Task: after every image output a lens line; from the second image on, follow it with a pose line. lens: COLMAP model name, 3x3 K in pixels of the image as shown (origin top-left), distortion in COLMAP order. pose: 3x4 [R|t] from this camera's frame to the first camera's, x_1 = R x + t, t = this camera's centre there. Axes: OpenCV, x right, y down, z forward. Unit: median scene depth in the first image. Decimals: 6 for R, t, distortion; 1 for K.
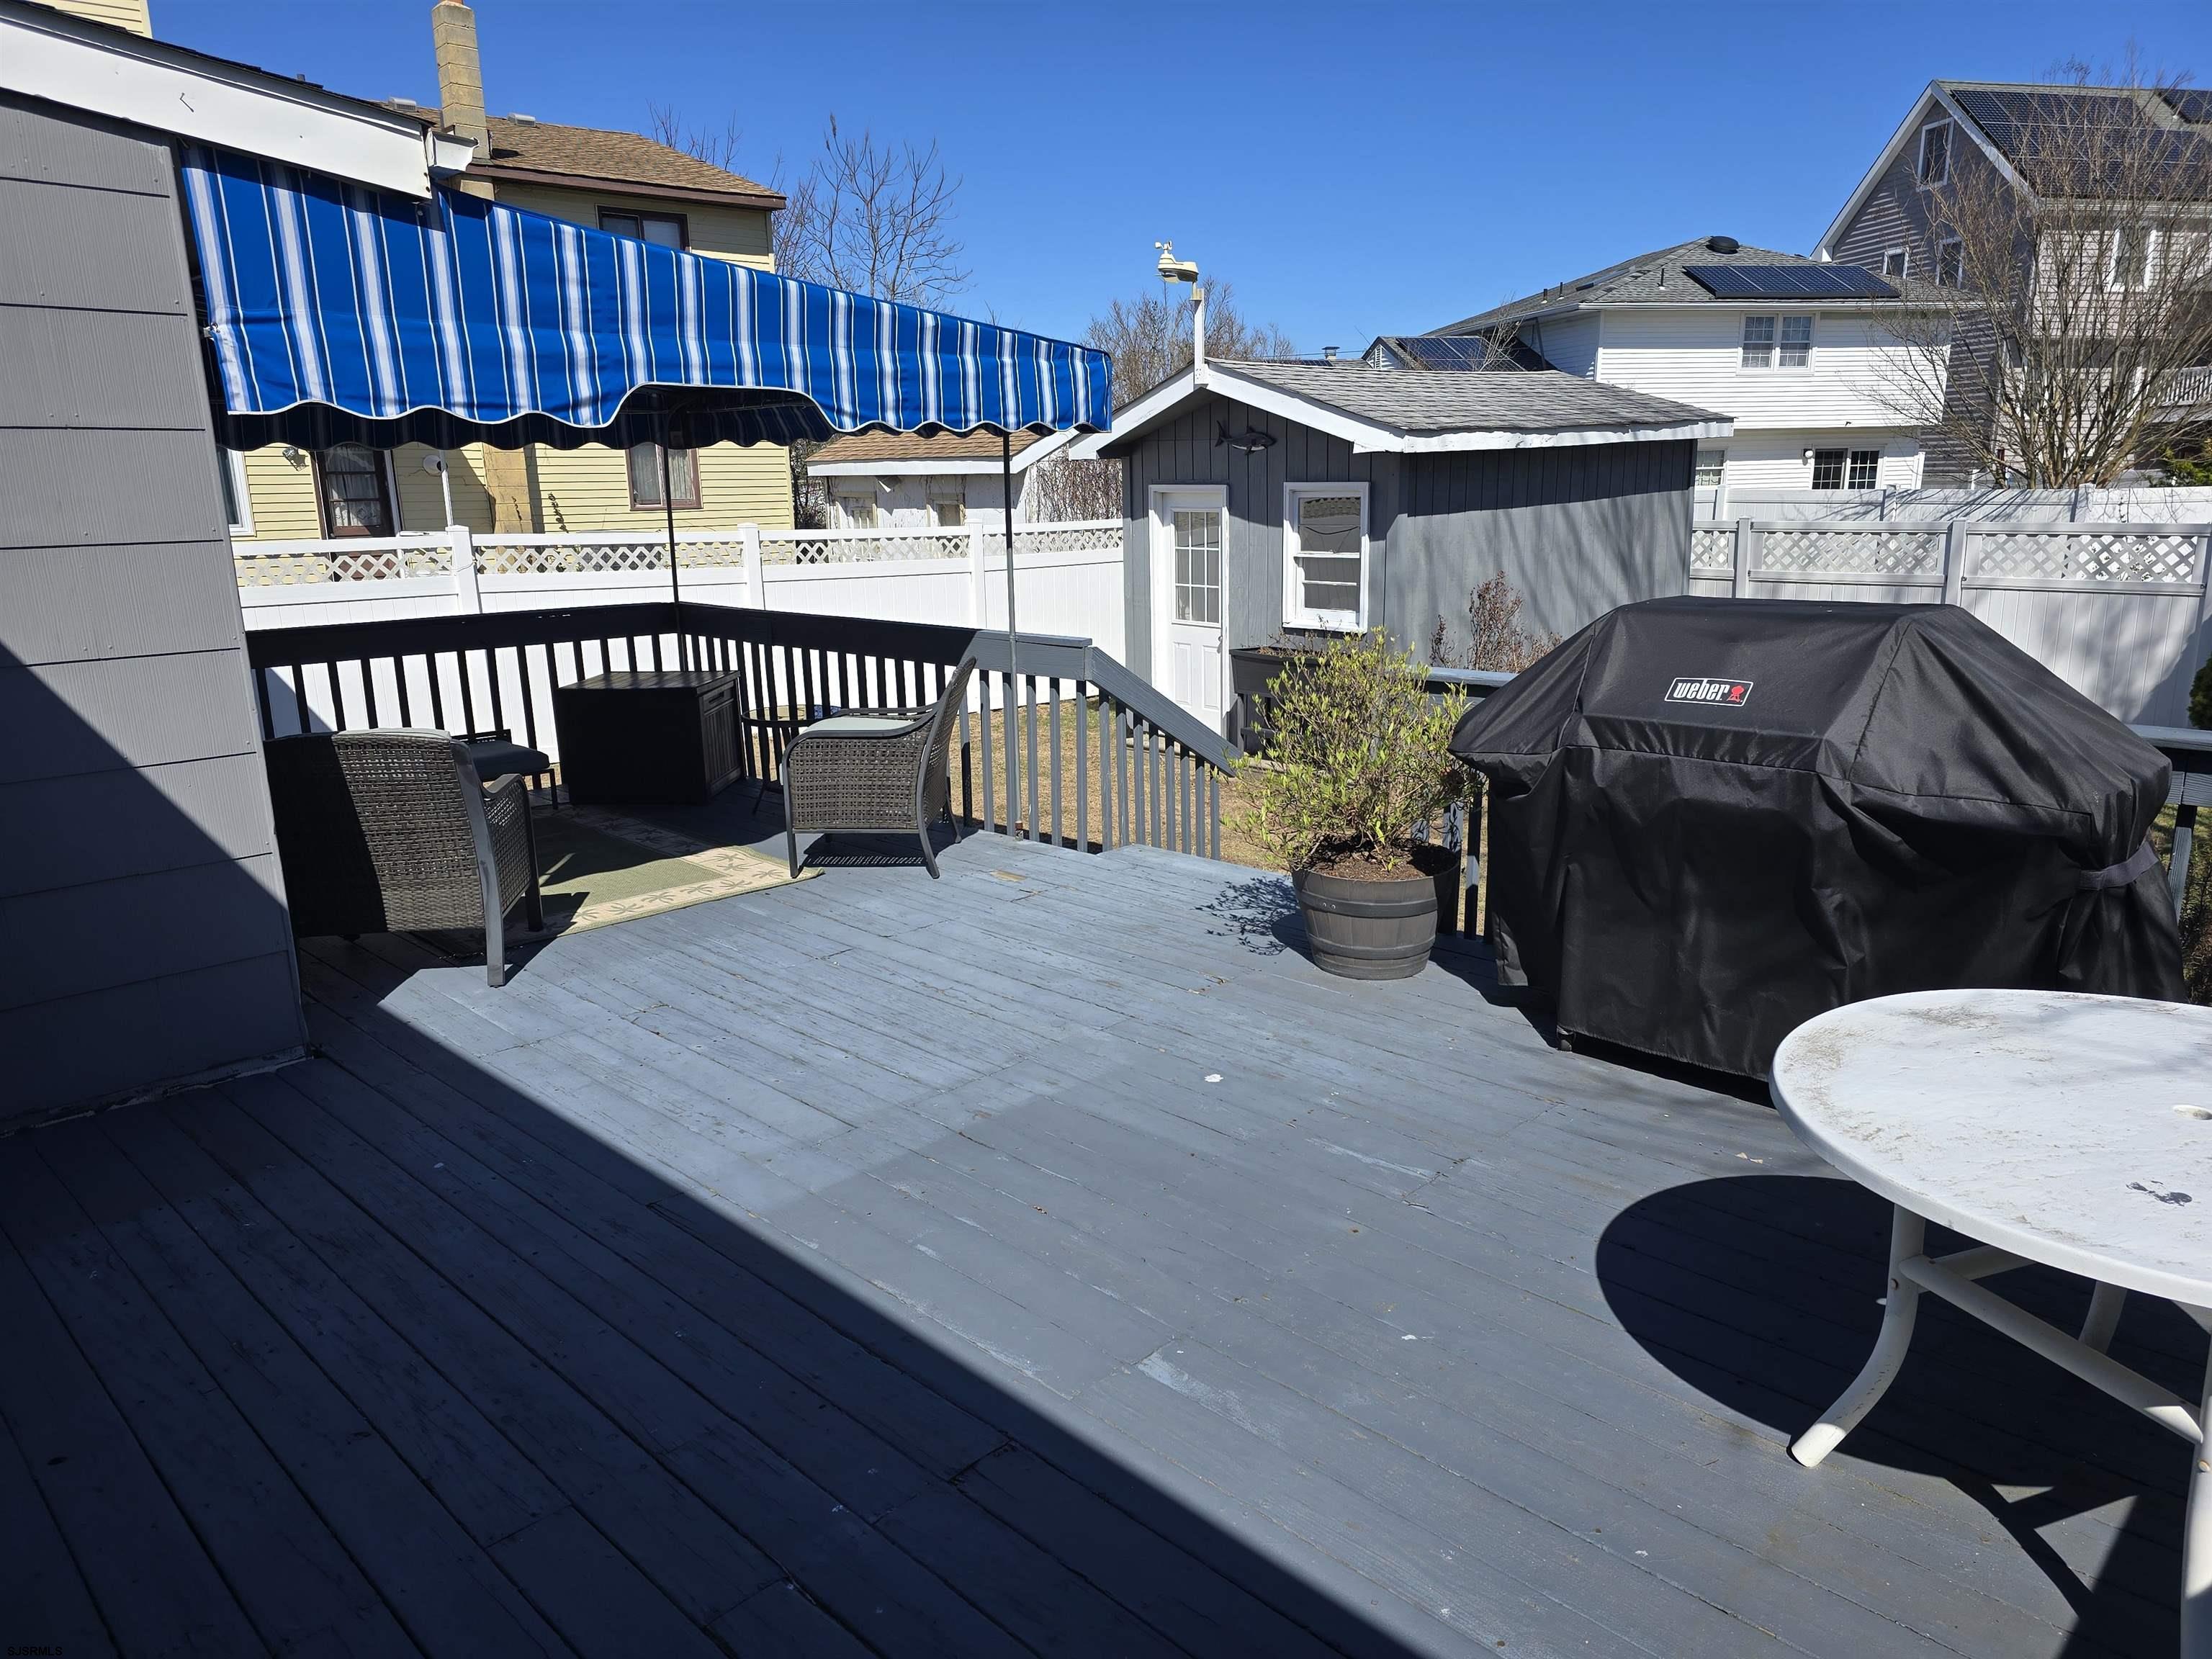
lens RADIAL K [[1488.8, 0, 1106.0], [0, 1488.8, 829.5], [0, 0, 1]] dist [0.054640, -0.046636]
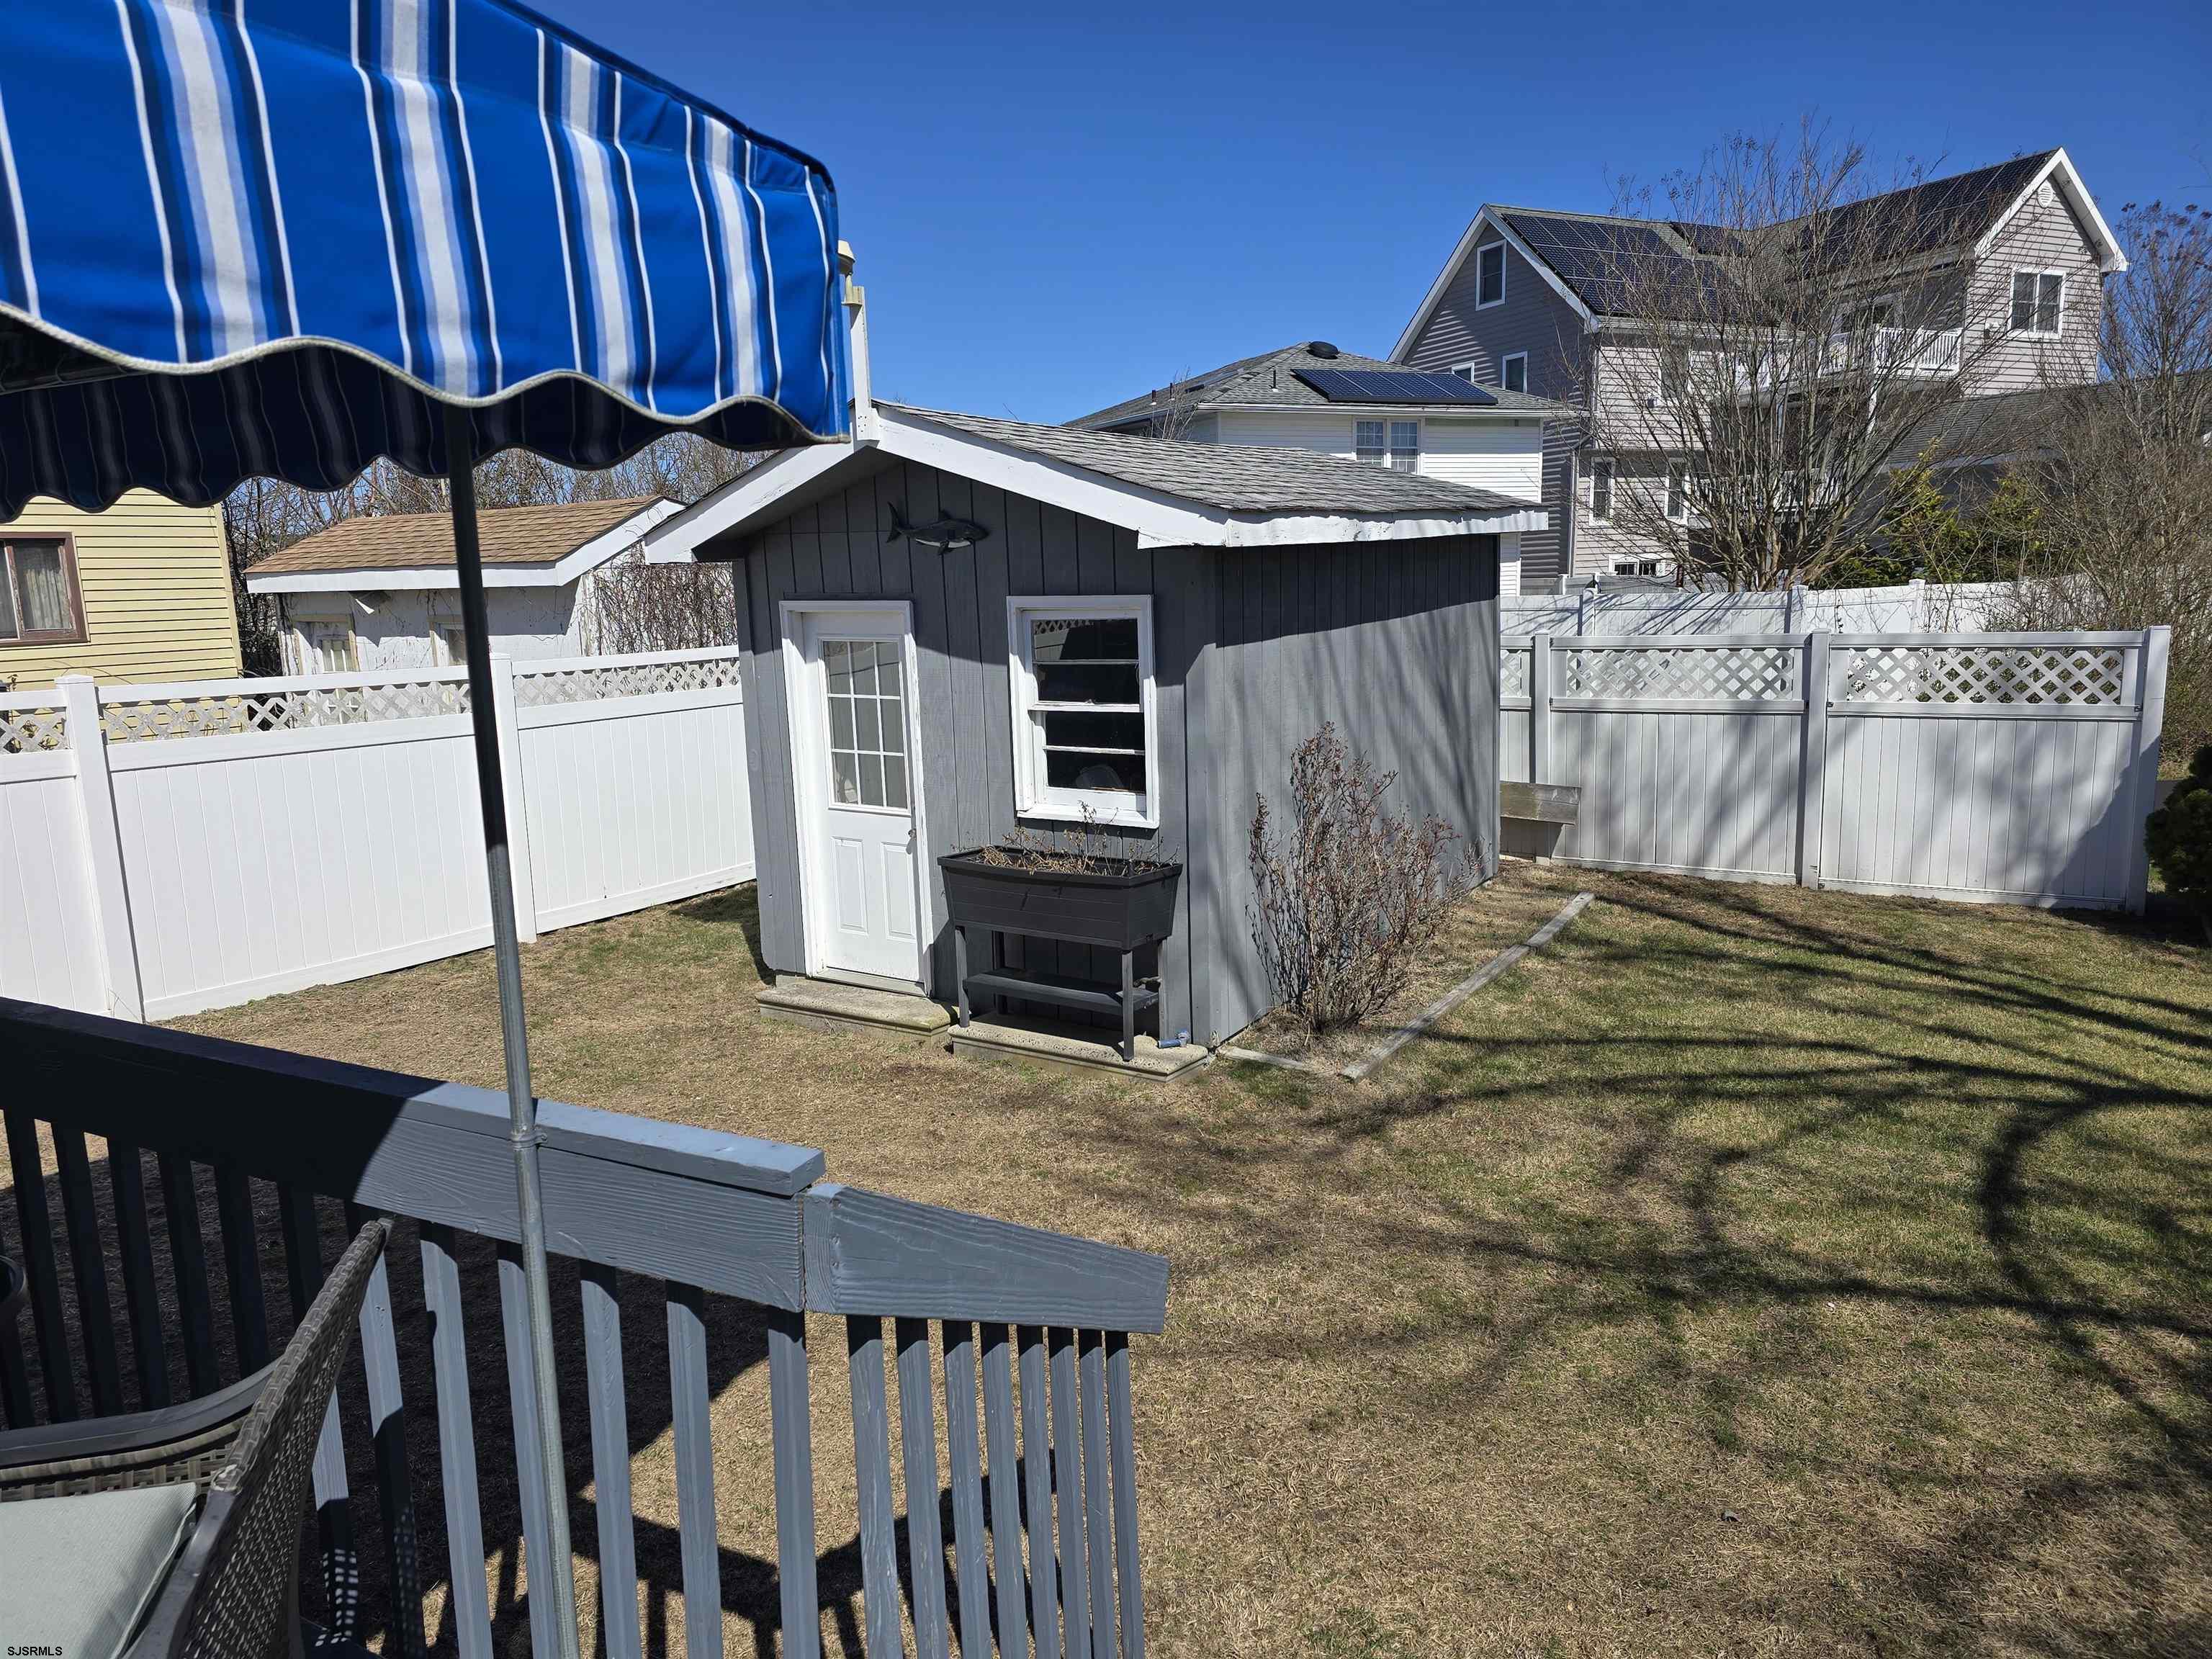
lens RADIAL K [[1484.0, 0, 1117.8], [0, 1484.0, 833.9], [0, 0, 1]] dist [0.091510, -0.123190]
pose [[0.959406, -0.058944, 0.275799, -0.015702], [0.077511, 0.995366, -0.056905, -0.084751], [-0.271167, 0.075972, 0.959529, 0.356813]]
